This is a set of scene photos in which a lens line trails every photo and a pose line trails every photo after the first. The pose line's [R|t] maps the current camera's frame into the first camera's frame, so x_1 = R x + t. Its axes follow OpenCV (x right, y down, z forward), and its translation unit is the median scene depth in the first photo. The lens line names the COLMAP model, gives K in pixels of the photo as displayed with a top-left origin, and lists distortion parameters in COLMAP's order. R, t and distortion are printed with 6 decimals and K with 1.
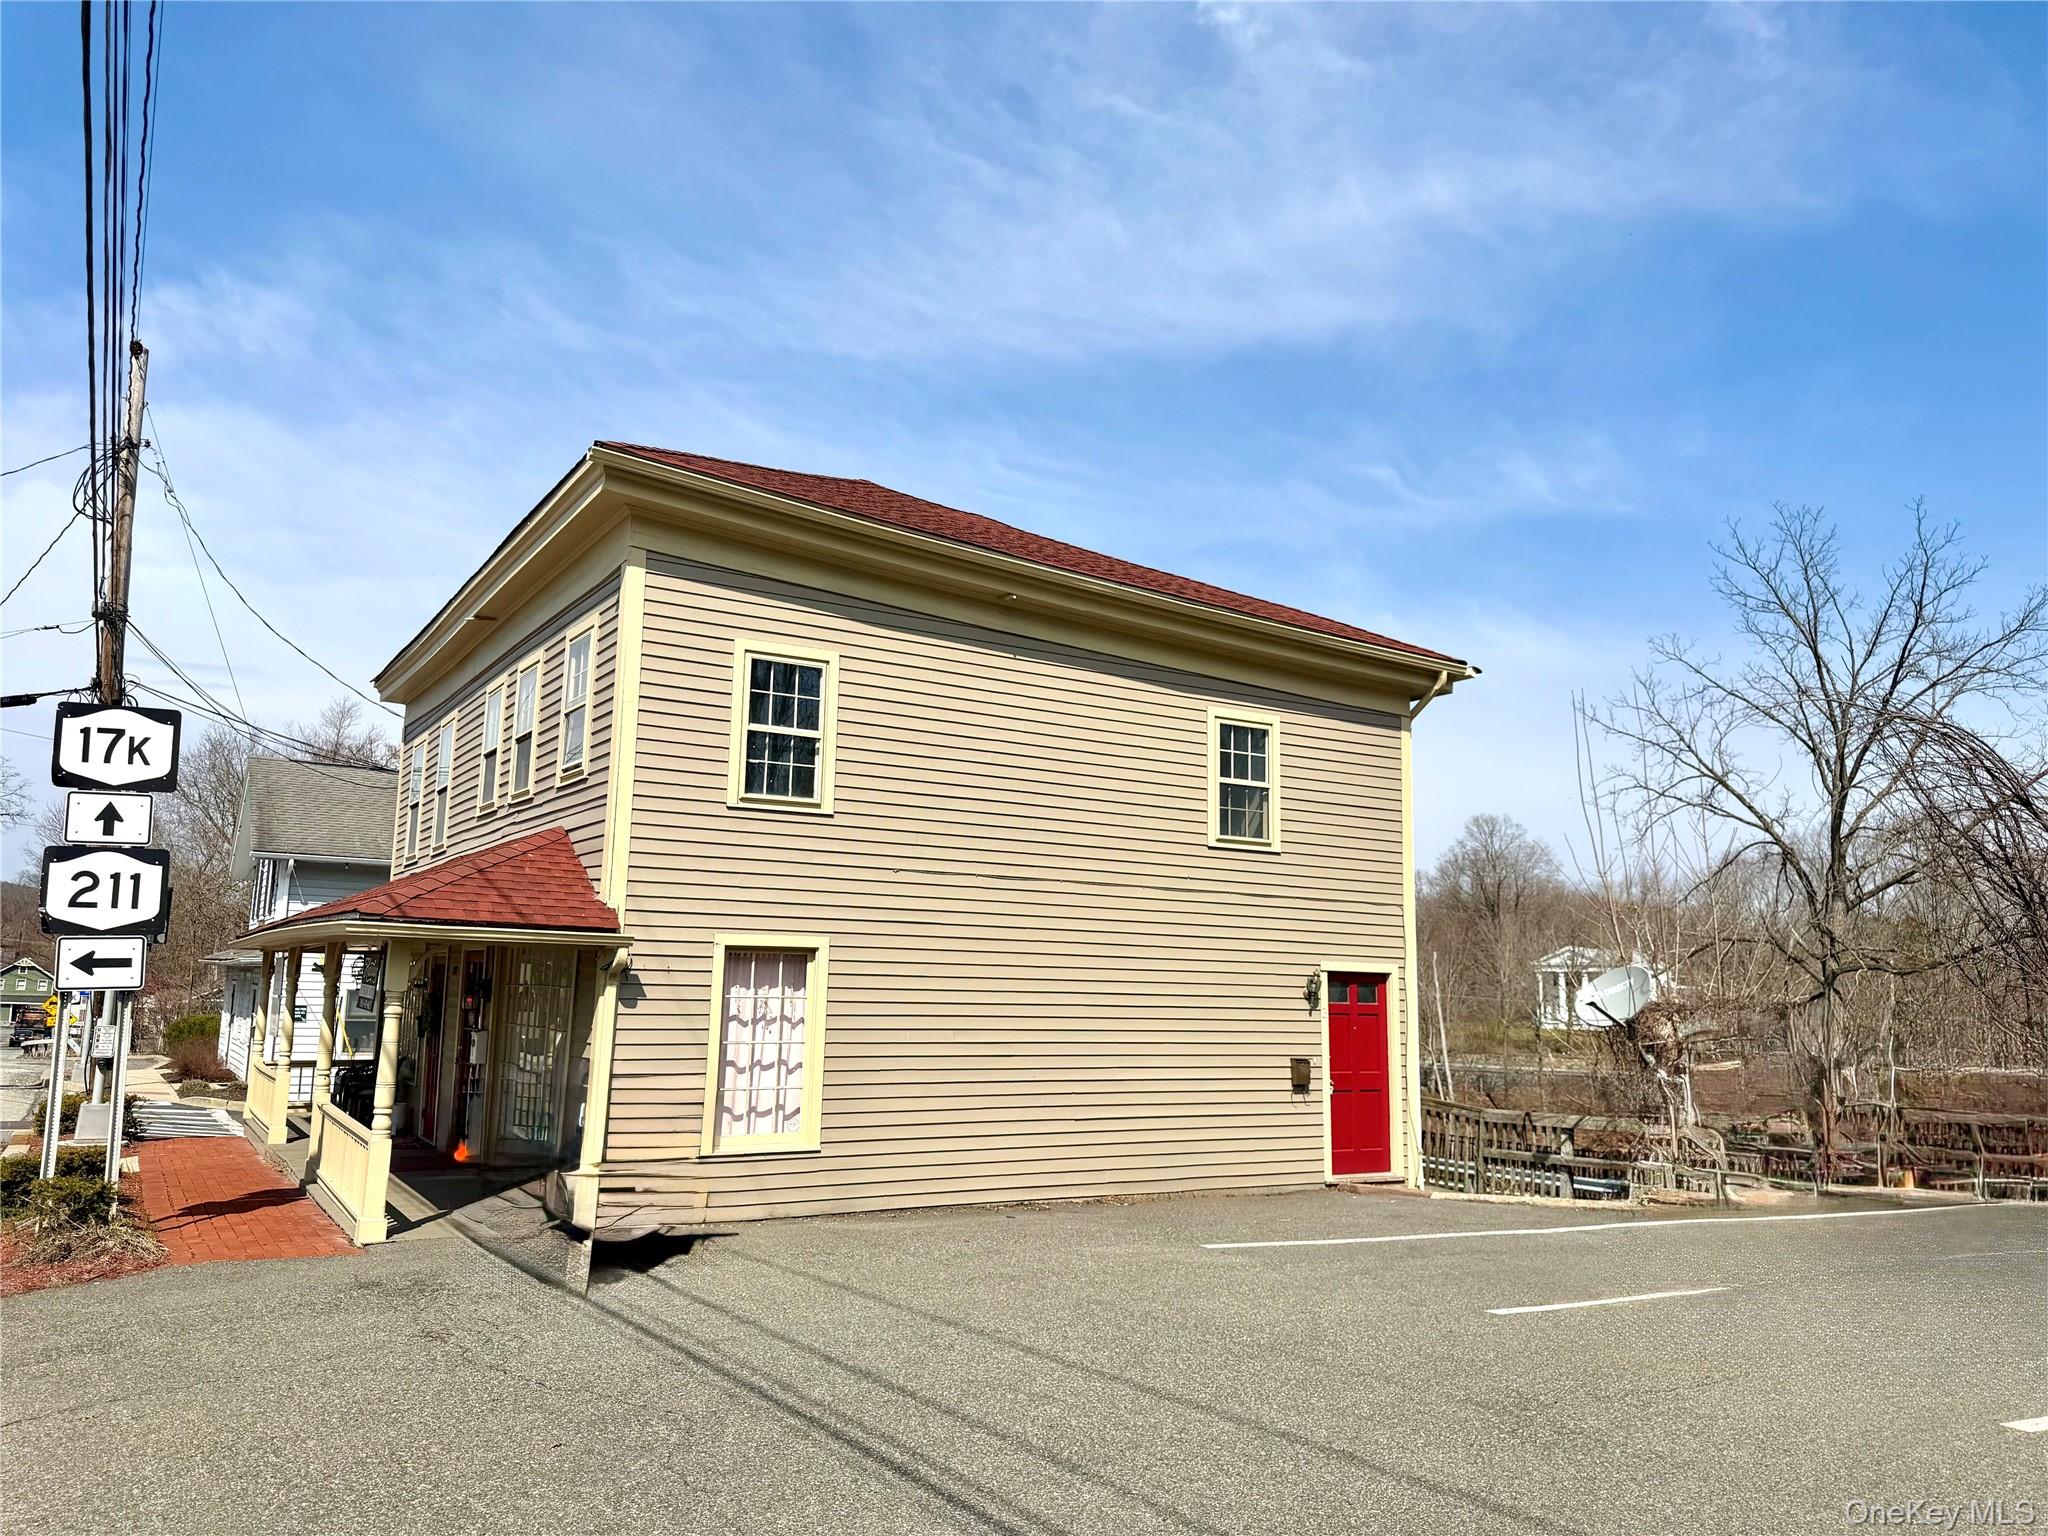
lens RADIAL K [[1398.2, 0, 1015.1], [0, 1398.2, 749.3], [0, 0, 1]] dist [0.043968, -0.025007]
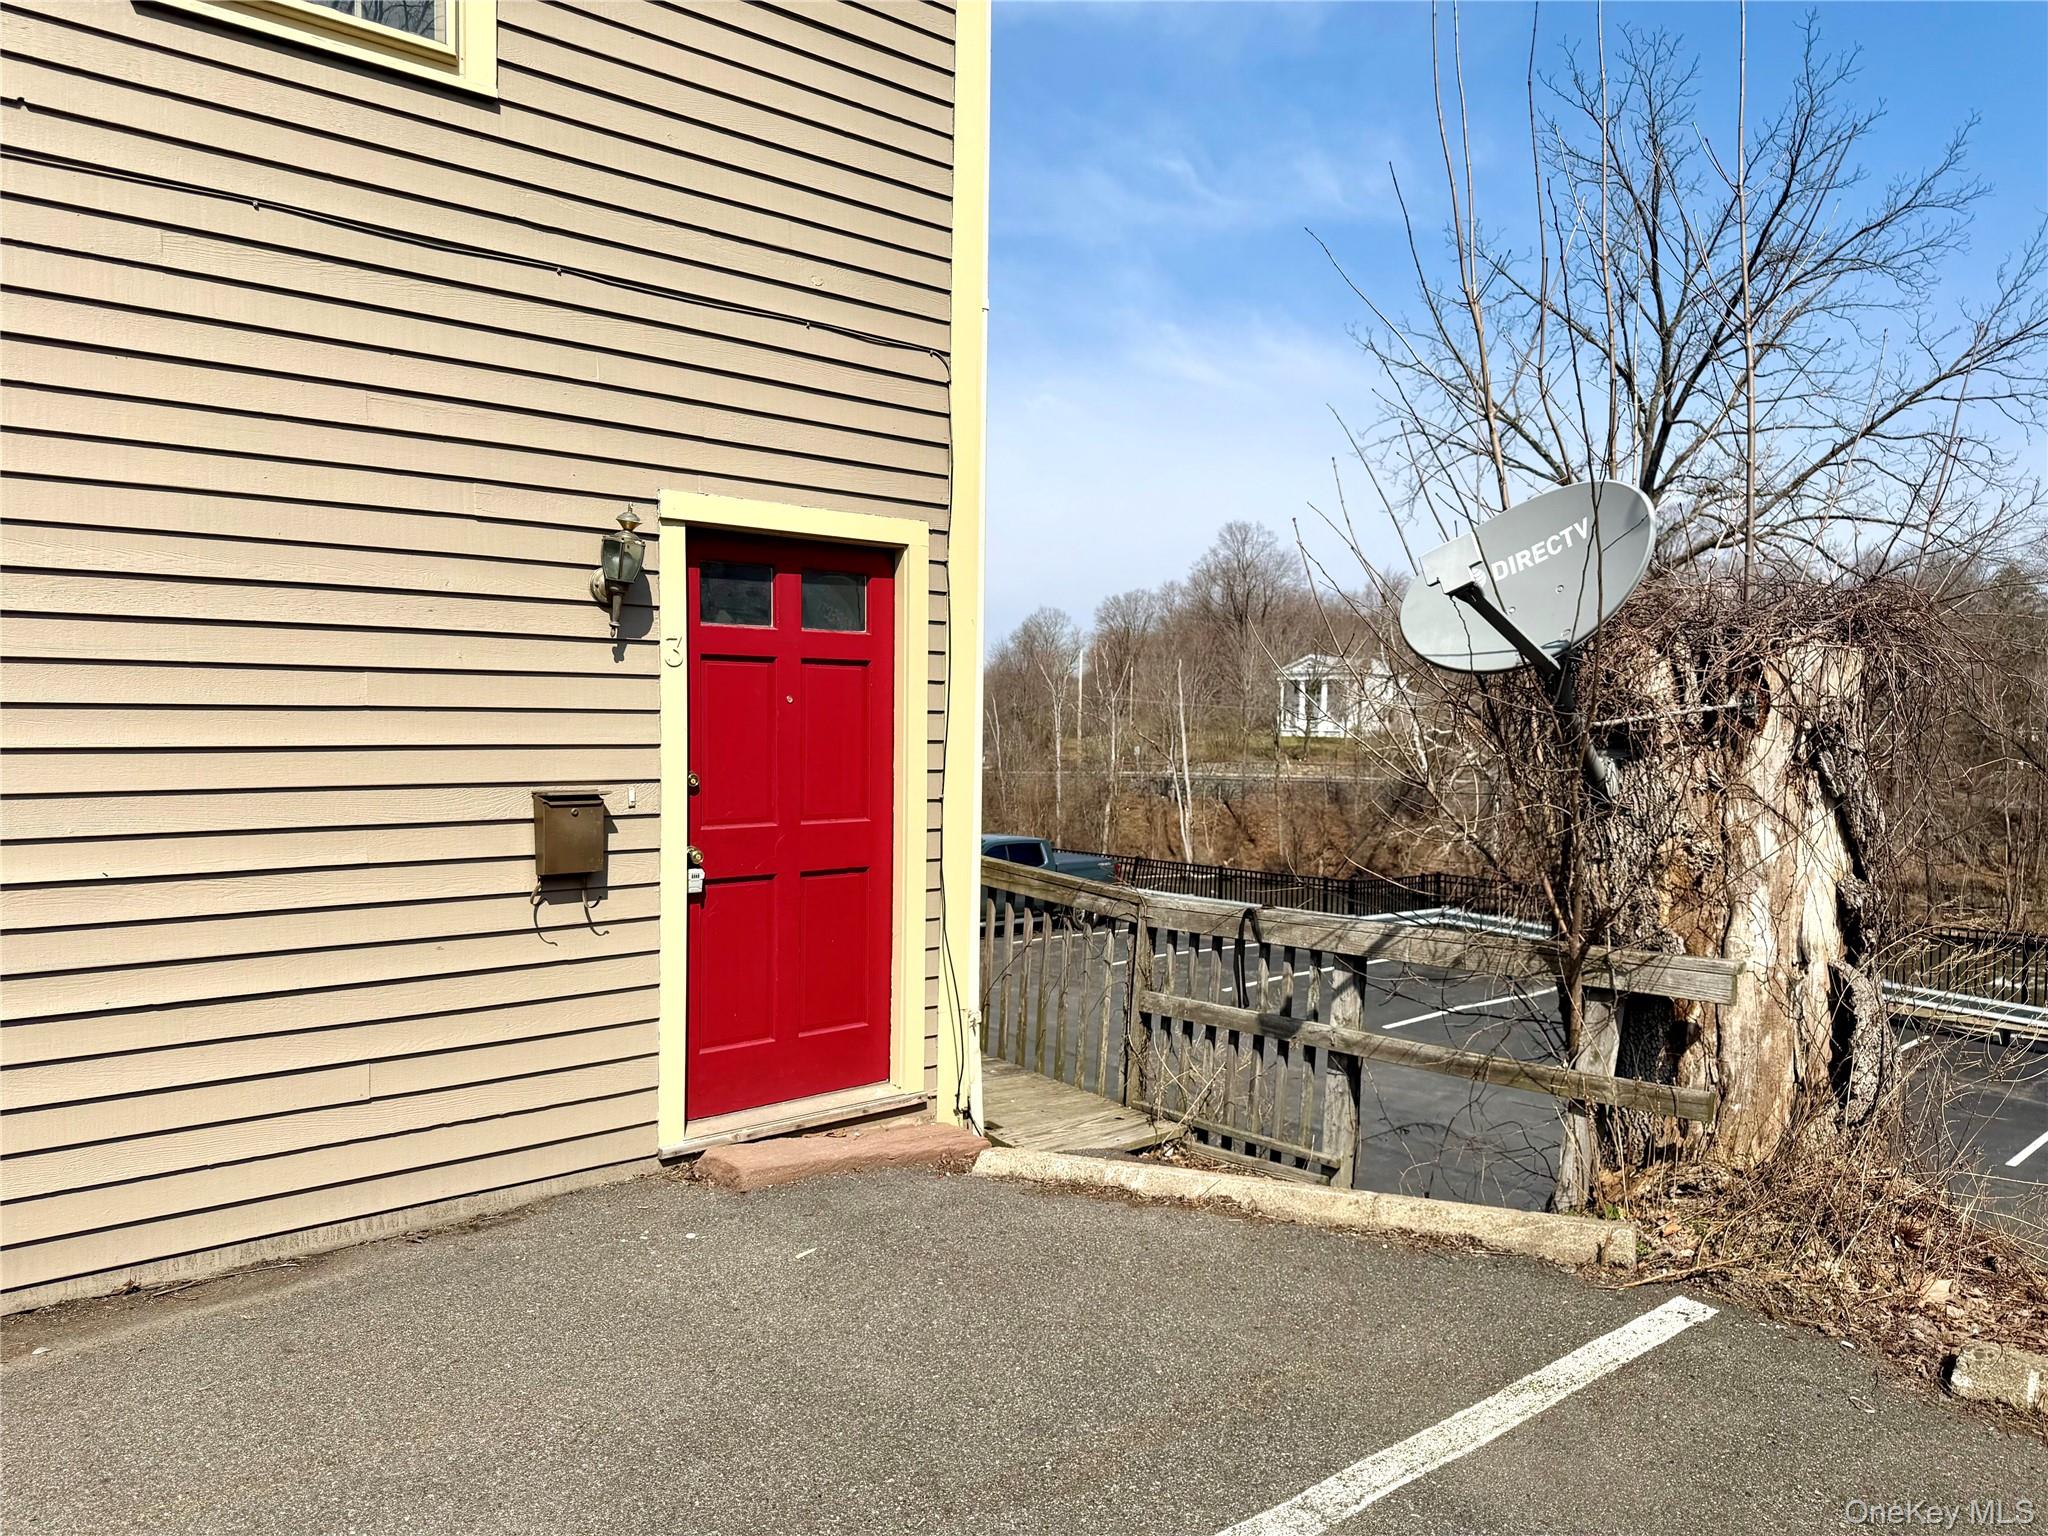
lens RADIAL K [[1436.0, 0, 1014.8], [0, 1436.0, 765.7], [0, 0, 1]] dist [0.039162, -0.005038]
pose [[0.985605, -0.017630, 0.168143, 0.088141], [-0.018057, 0.977882, 0.208376, 0.051997], [-0.168098, -0.208412, 0.963487, 0.240585]]
